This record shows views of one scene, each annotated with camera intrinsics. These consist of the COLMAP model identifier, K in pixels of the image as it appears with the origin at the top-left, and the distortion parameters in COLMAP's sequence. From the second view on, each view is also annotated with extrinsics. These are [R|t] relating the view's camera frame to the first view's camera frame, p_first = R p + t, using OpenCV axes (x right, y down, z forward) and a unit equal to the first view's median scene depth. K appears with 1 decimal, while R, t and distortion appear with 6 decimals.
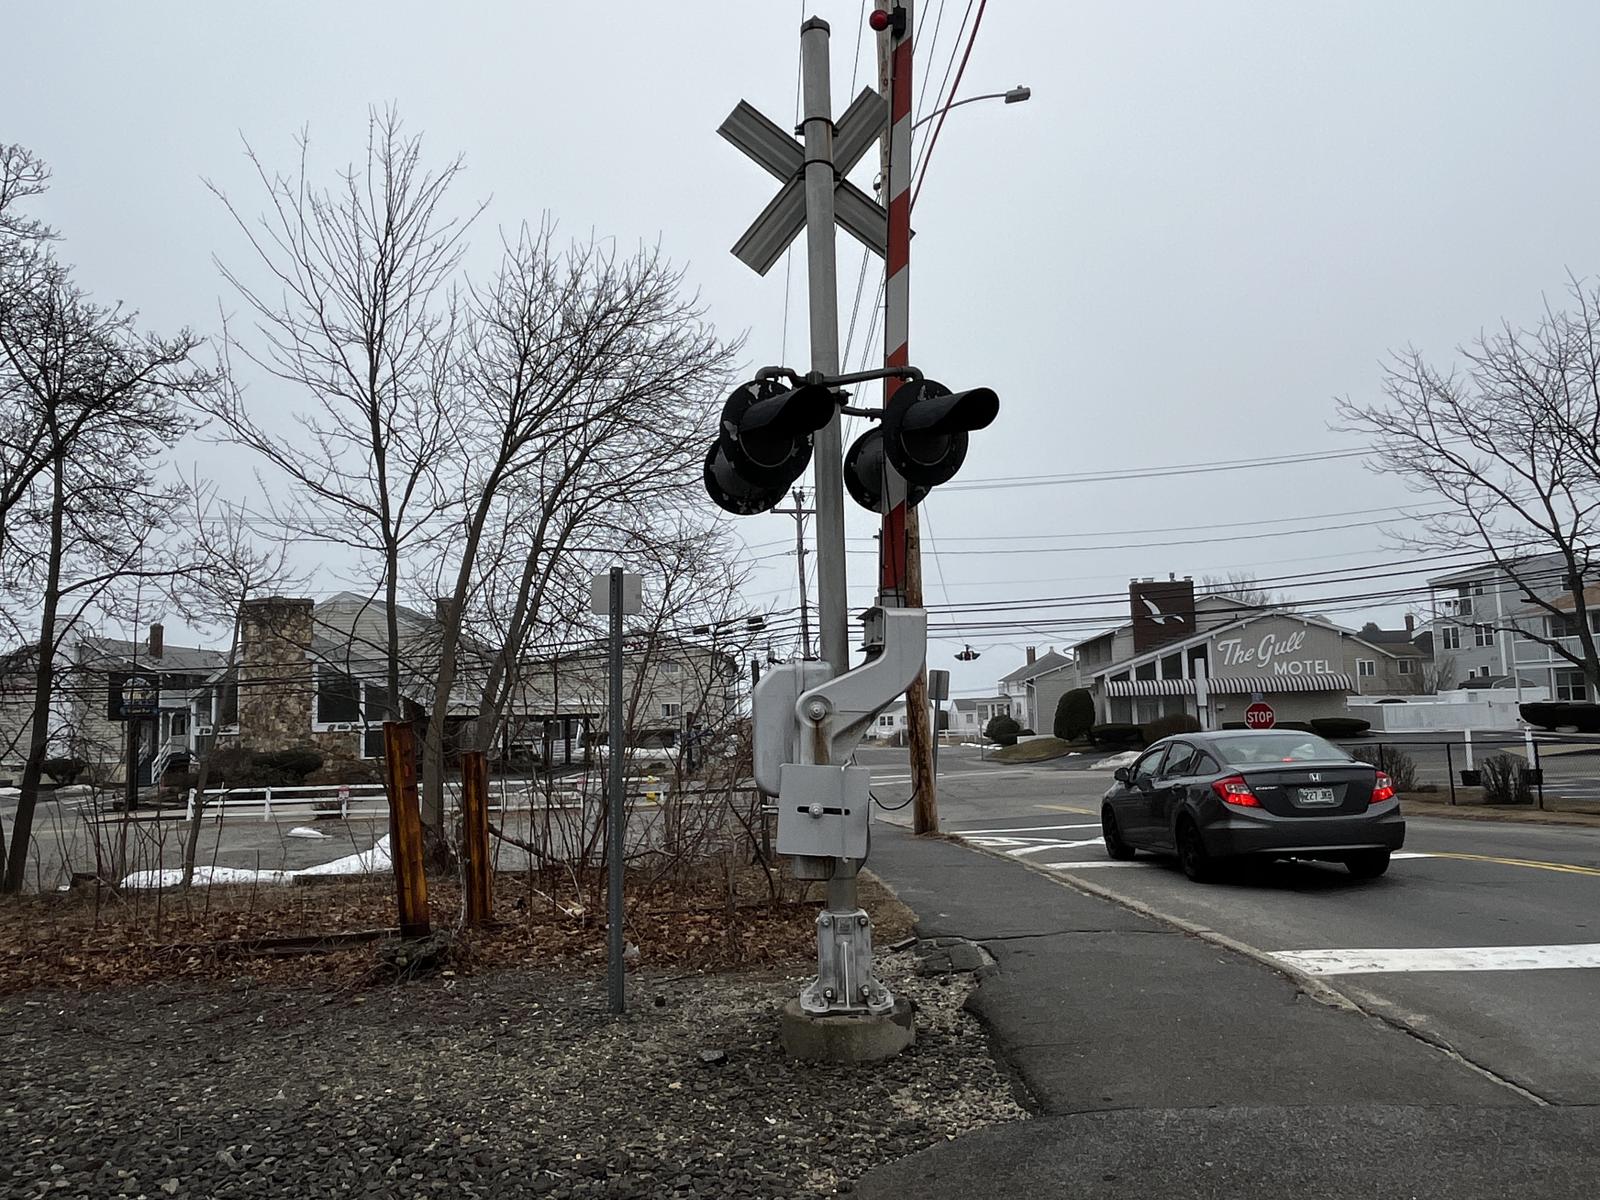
lens RADIAL K [[1132.6, 0, 786.2], [0, 1132.6, 594.0], [0, 0, 1]] dist [0.004883, 0.003837]
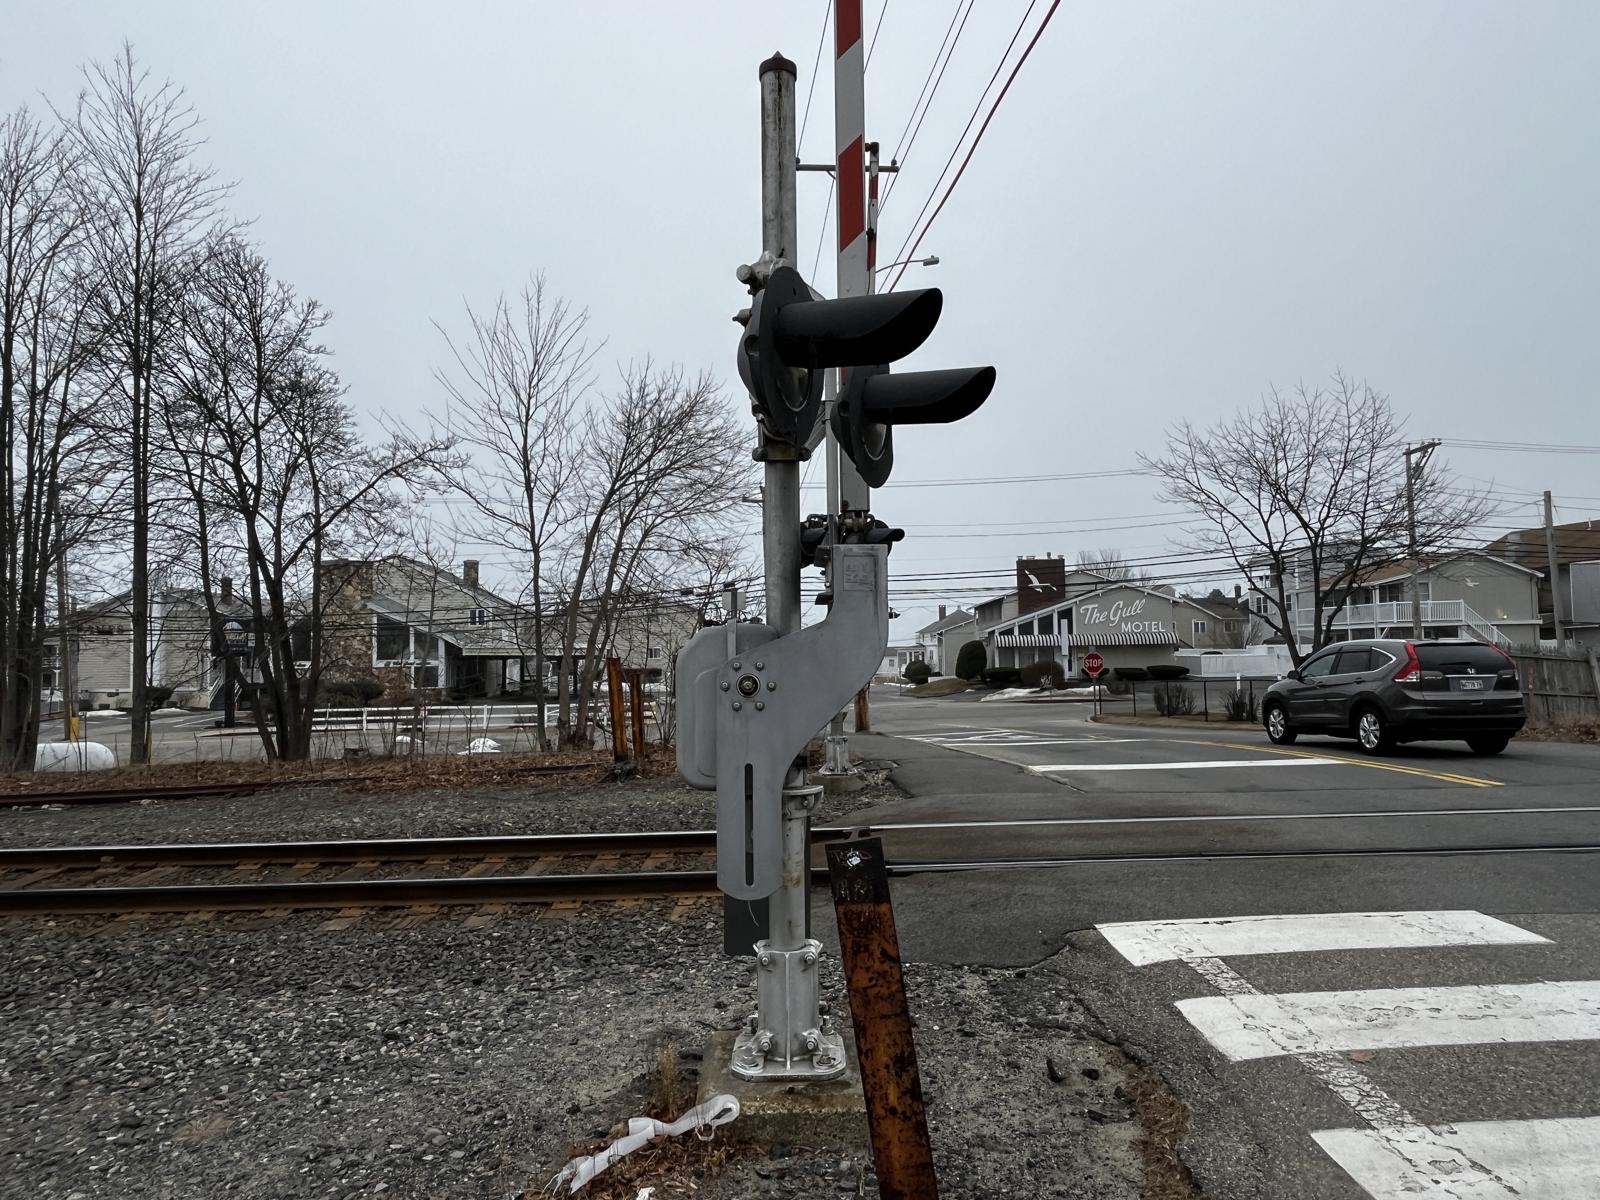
lens RADIAL K [[984.6, 0, 805.0], [0, 984.6, 605.2], [0, 0, 1]] dist [0.005046, 0.000669]
pose [[0.997346, 0.015533, 0.071125, -0.017825], [-0.019196, 0.998508, 0.051111, -0.011203], [-0.070225, -0.052341, 0.996157, -0.112139]]
